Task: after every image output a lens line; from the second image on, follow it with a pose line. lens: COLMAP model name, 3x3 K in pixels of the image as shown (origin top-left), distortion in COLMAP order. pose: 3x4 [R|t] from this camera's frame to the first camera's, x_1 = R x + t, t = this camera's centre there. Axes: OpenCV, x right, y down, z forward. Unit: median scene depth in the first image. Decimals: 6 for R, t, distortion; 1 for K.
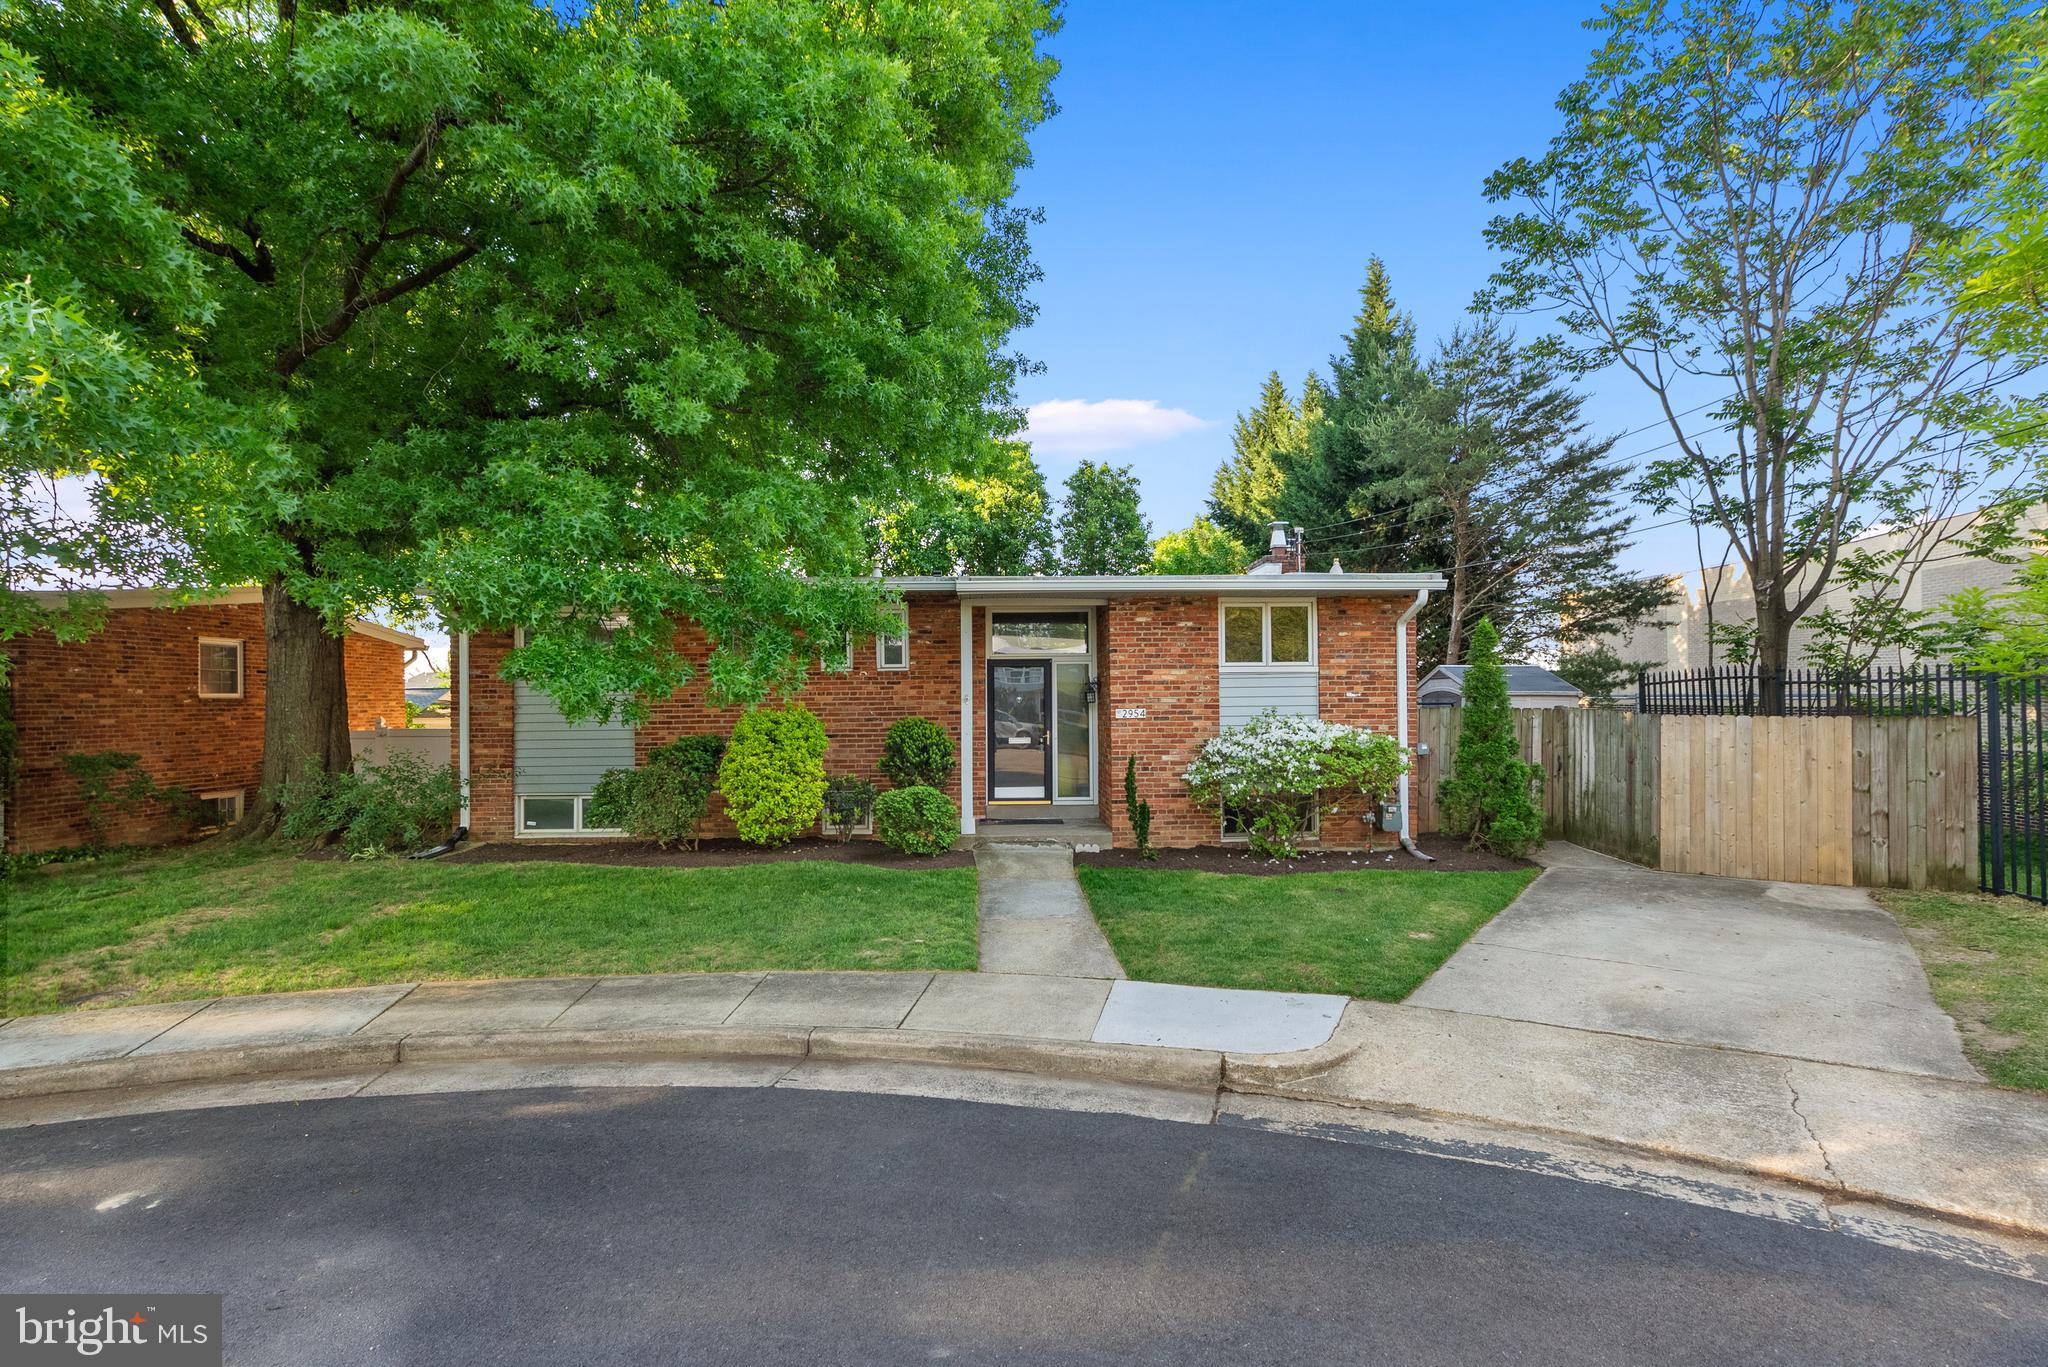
lens RADIAL K [[923.8, 0, 1026.4], [0, 923.8, 663.2], [0, 0, 1]] dist [-0.000469, 0.000585]
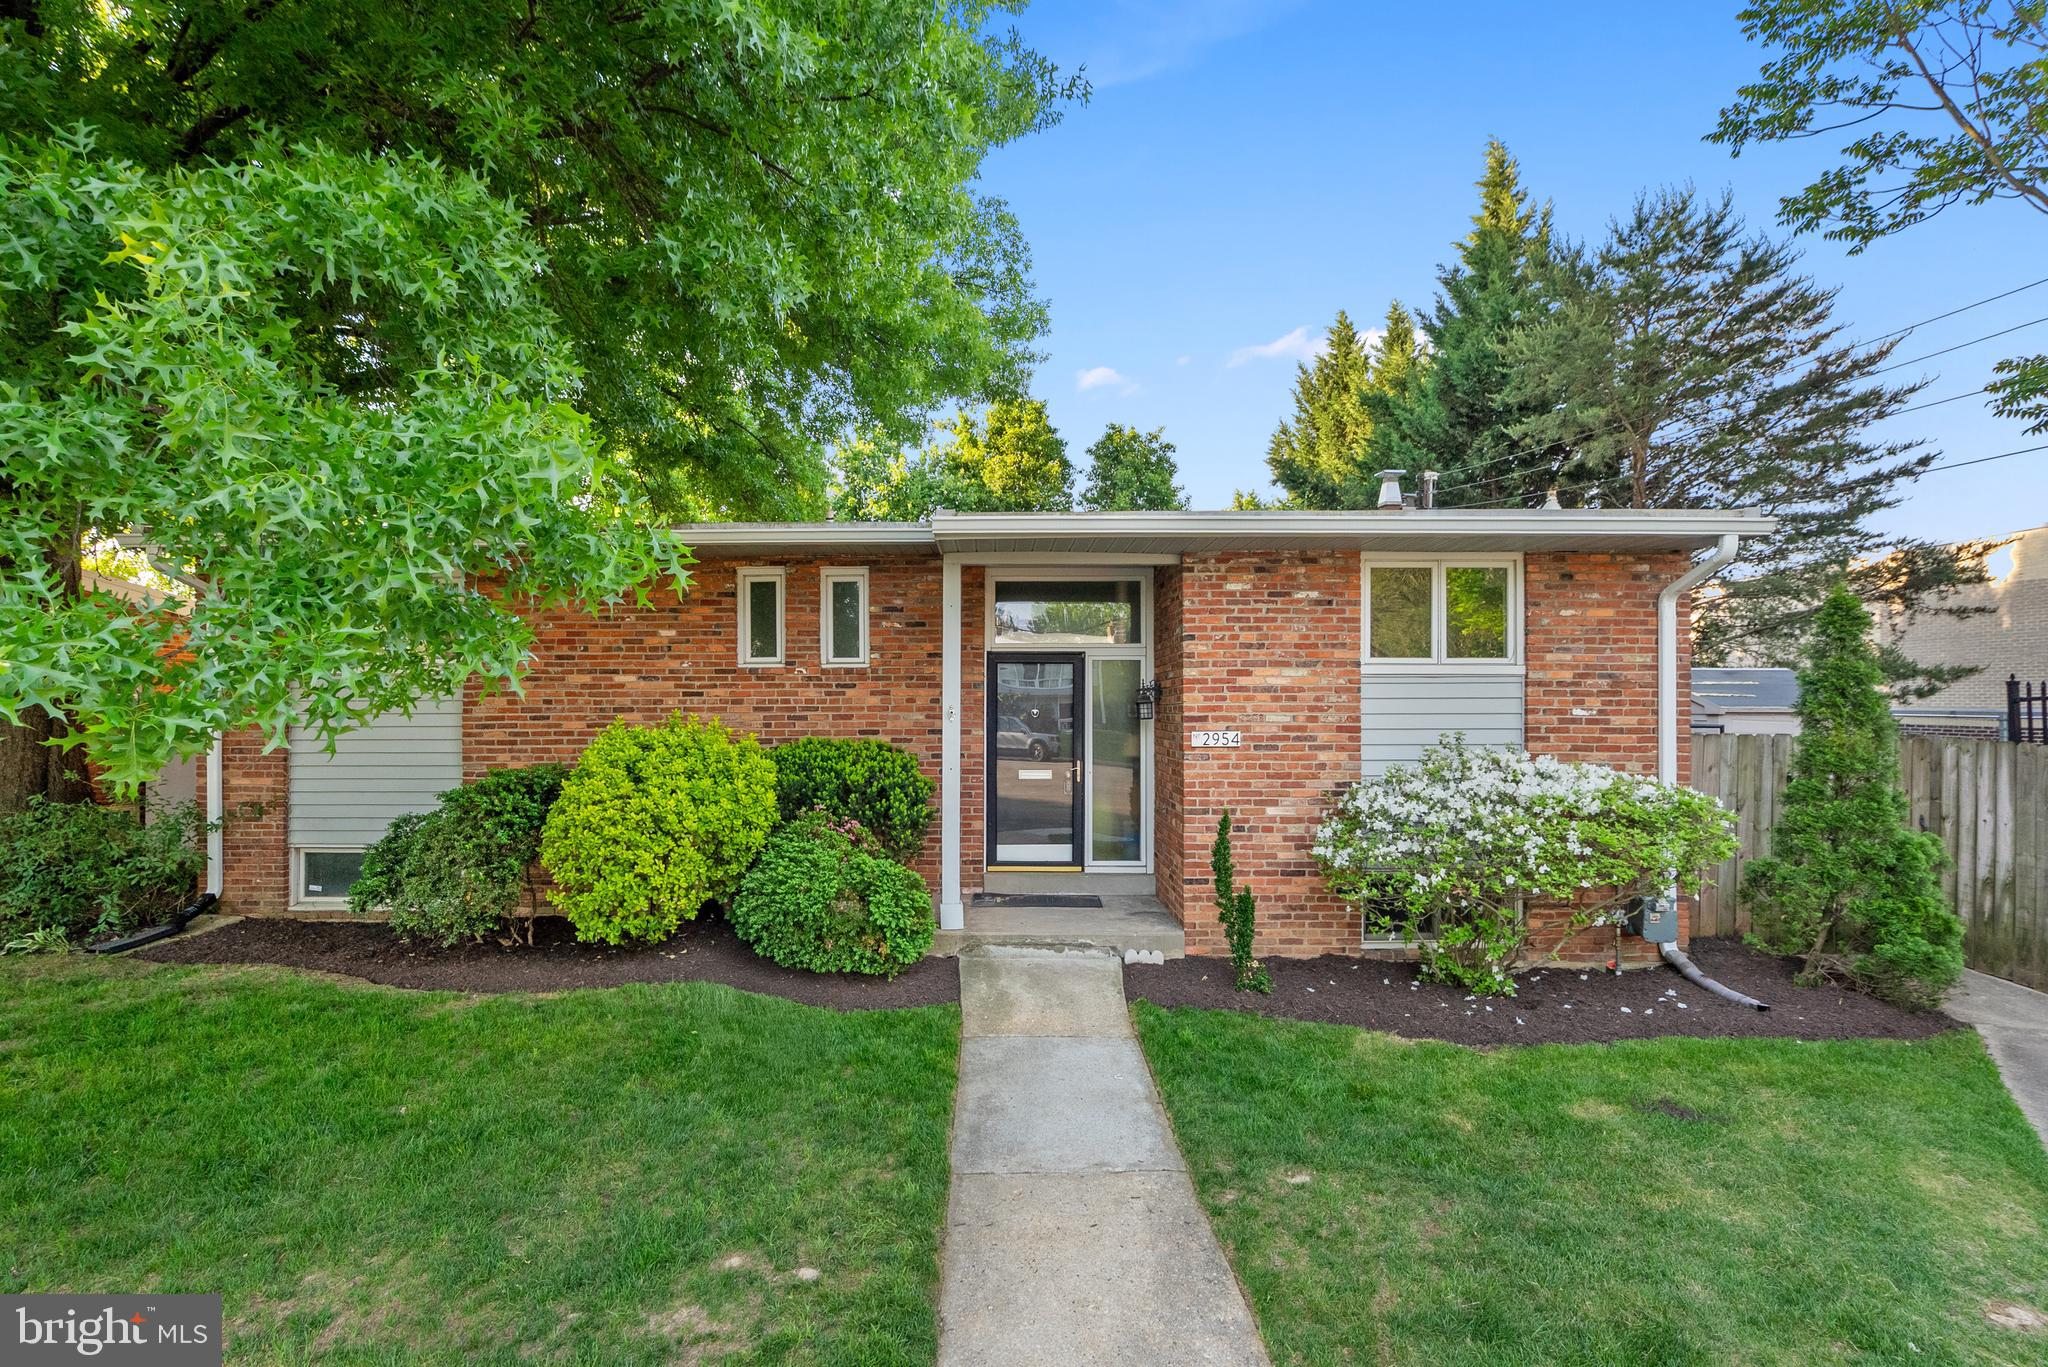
lens RADIAL K [[940.2, 0, 994.7], [0, 940.2, 673.3], [0, 0, 1]] dist [0.000672, -0.000242]
pose [[0.998835, 0.008198, -0.047554, -0.005315], [-0.007788, 0.999931, 0.008791, 0.006049], [0.047623, -0.008410, 0.998830, 0.364035]]
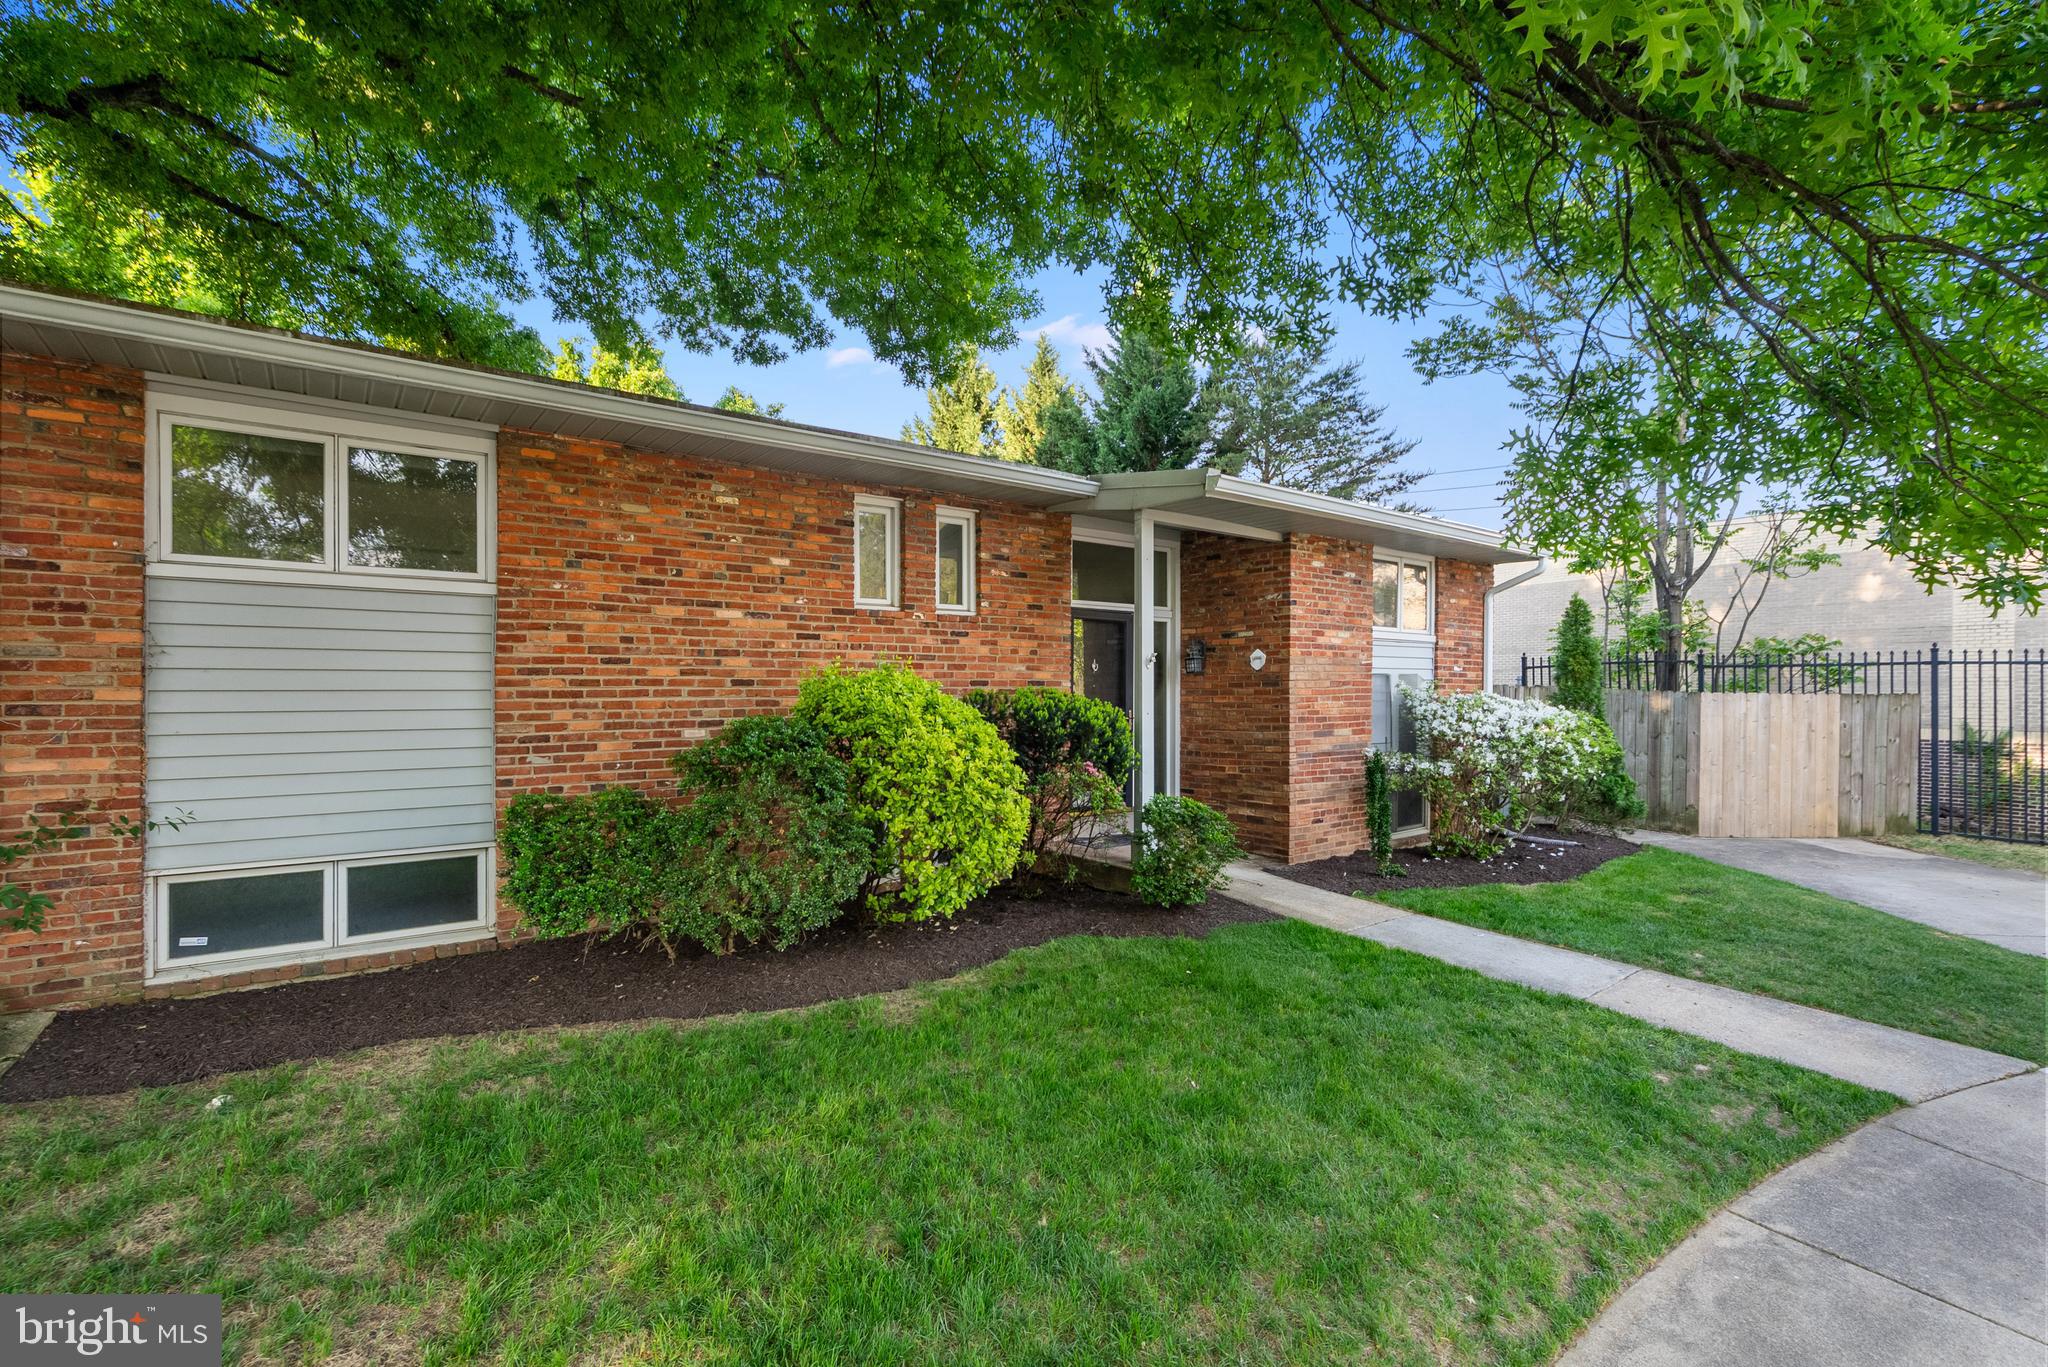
lens RADIAL K [[923.8, 0, 1026.4], [0, 923.8, 663.2], [0, 0, 1]] dist [-0.000469, 0.000585]
pose [[0.817398, 0.027924, 0.575396, -0.513876], [-0.035626, 0.999363, 0.002111, 0.042102], [-0.574970, -0.022224, 0.817873, 0.507224]]
